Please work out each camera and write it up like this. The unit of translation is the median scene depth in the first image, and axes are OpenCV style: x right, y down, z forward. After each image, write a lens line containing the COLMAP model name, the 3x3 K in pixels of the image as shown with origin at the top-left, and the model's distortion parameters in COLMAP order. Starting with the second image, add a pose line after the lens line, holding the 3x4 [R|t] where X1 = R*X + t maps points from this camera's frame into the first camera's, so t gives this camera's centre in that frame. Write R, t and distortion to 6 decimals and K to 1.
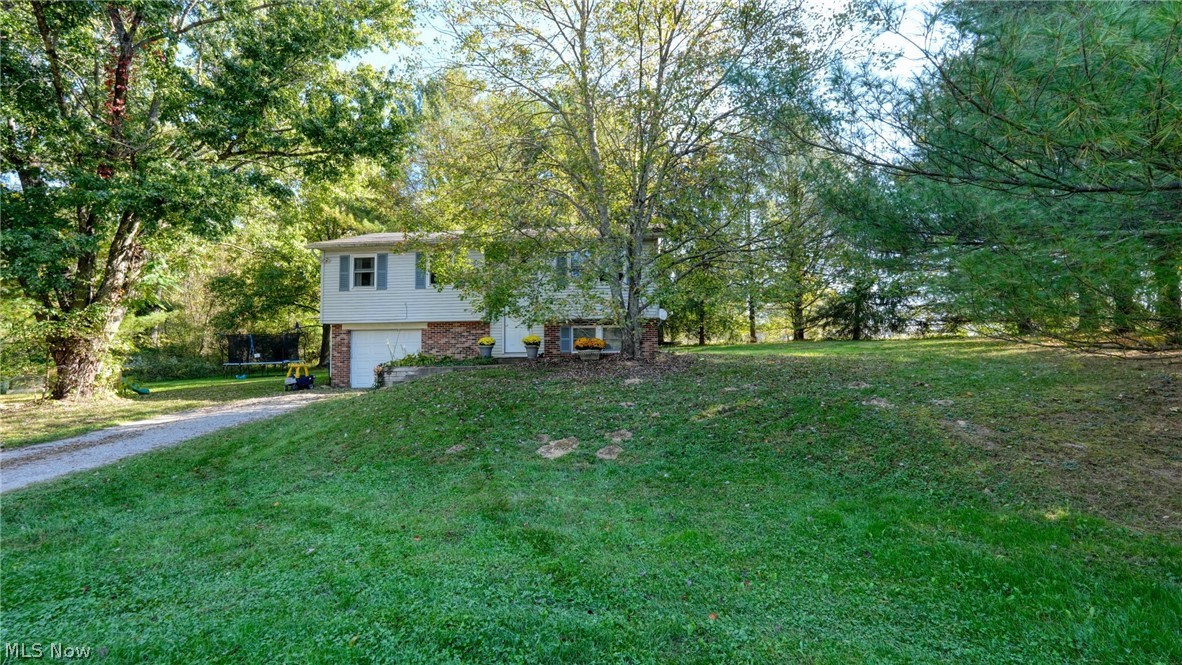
lens RADIAL K [[516.8, 0, 593.9], [0, 516.8, 336.0], [0, 0, 1]] dist [-0.019135, 0.008632]
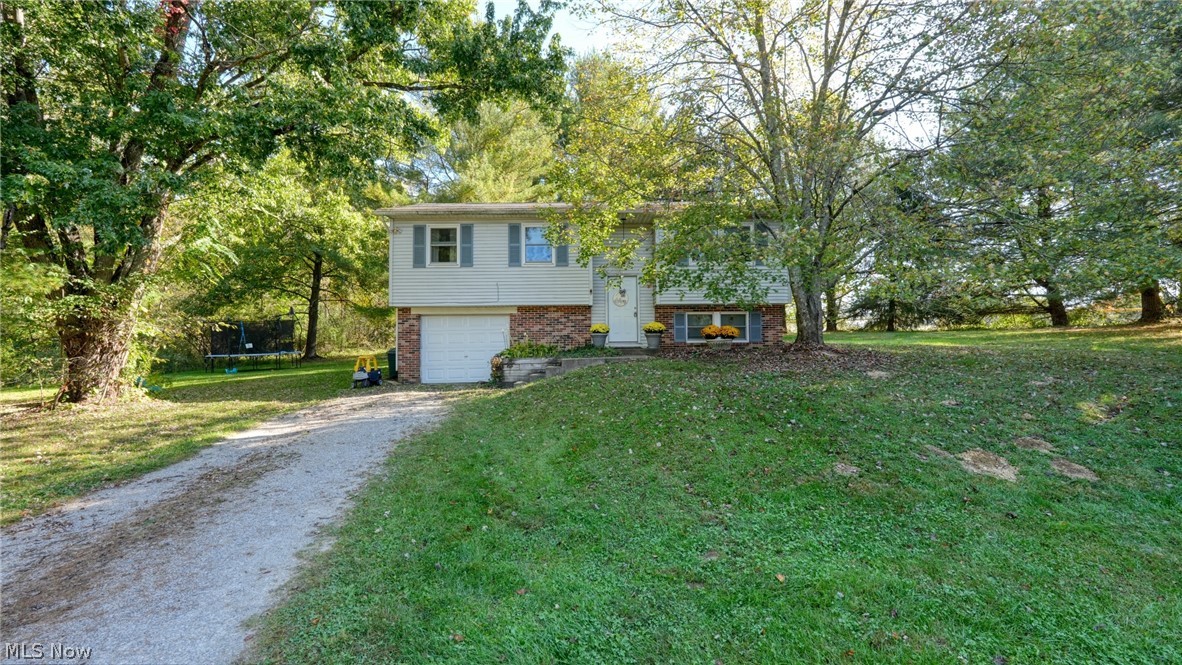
lens RADIAL K [[516.8, 0, 588.8], [0, 516.8, 330.2], [0, 0, 1]] dist [-0.019135, 0.008632]
pose [[0.993640, 0.005269, 0.112479, -0.308901], [-0.005629, 0.999980, 0.002891, 0.010123], [-0.112462, -0.003506, 0.993650, 0.139907]]
